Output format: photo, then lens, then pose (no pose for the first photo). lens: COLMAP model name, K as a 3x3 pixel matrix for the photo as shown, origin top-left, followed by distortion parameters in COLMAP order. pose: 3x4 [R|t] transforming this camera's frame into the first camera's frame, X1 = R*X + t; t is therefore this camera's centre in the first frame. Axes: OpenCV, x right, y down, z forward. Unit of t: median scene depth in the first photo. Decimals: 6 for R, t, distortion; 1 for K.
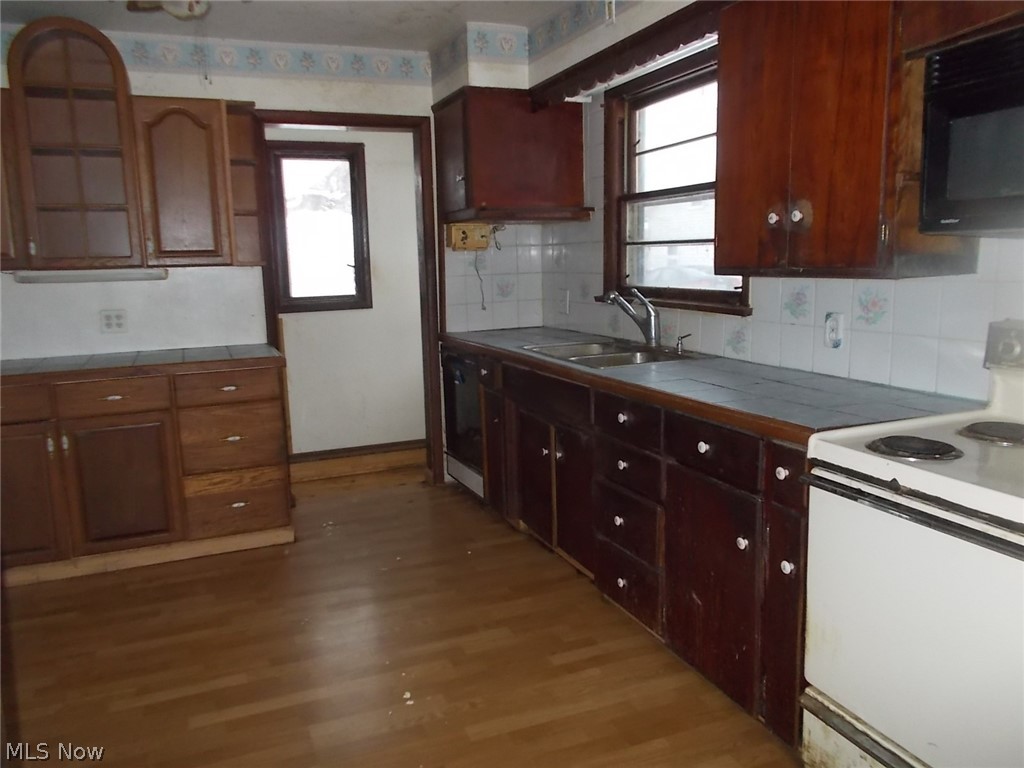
lens RADIAL K [[793.6, 0, 510.2], [0, 793.6, 386.3], [0, 0, 1]] dist [0.021260, -0.003022]
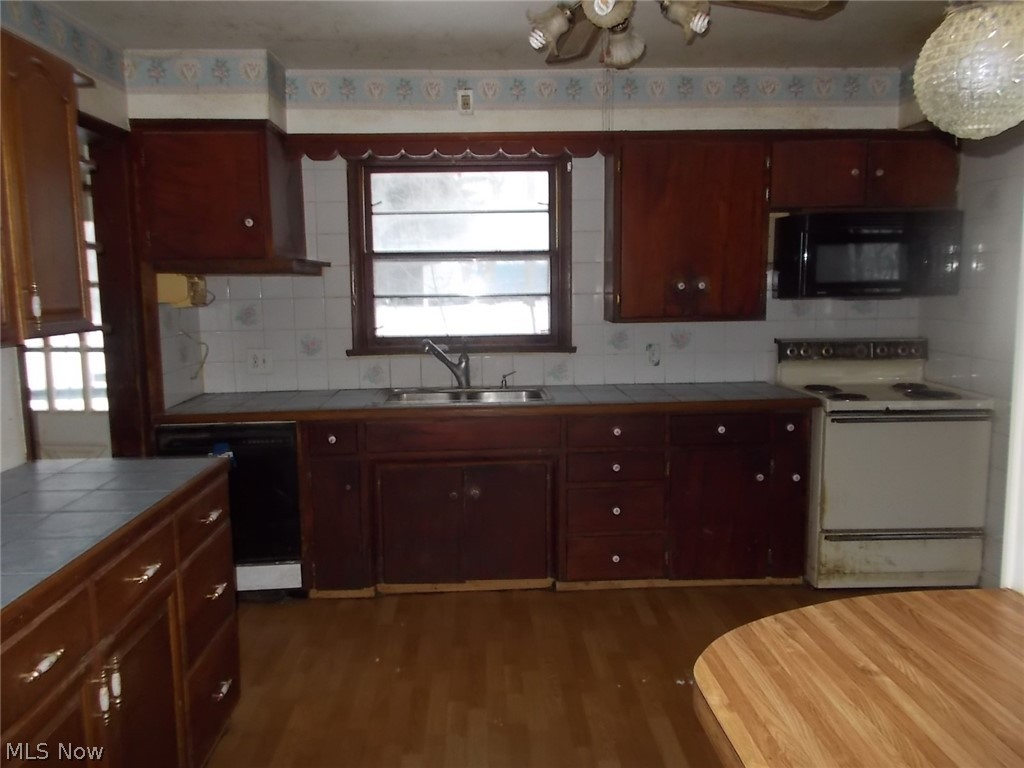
lens RADIAL K [[793.6, 0, 509.3], [0, 793.6, 385.0], [0, 0, 1]] dist [0.021260, -0.003022]
pose [[0.344948, -0.098234, 0.933467, -1.001347], [0.158055, 0.986386, 0.045396, -0.108588], [-0.925219, 0.131880, 0.355778, 0.595931]]
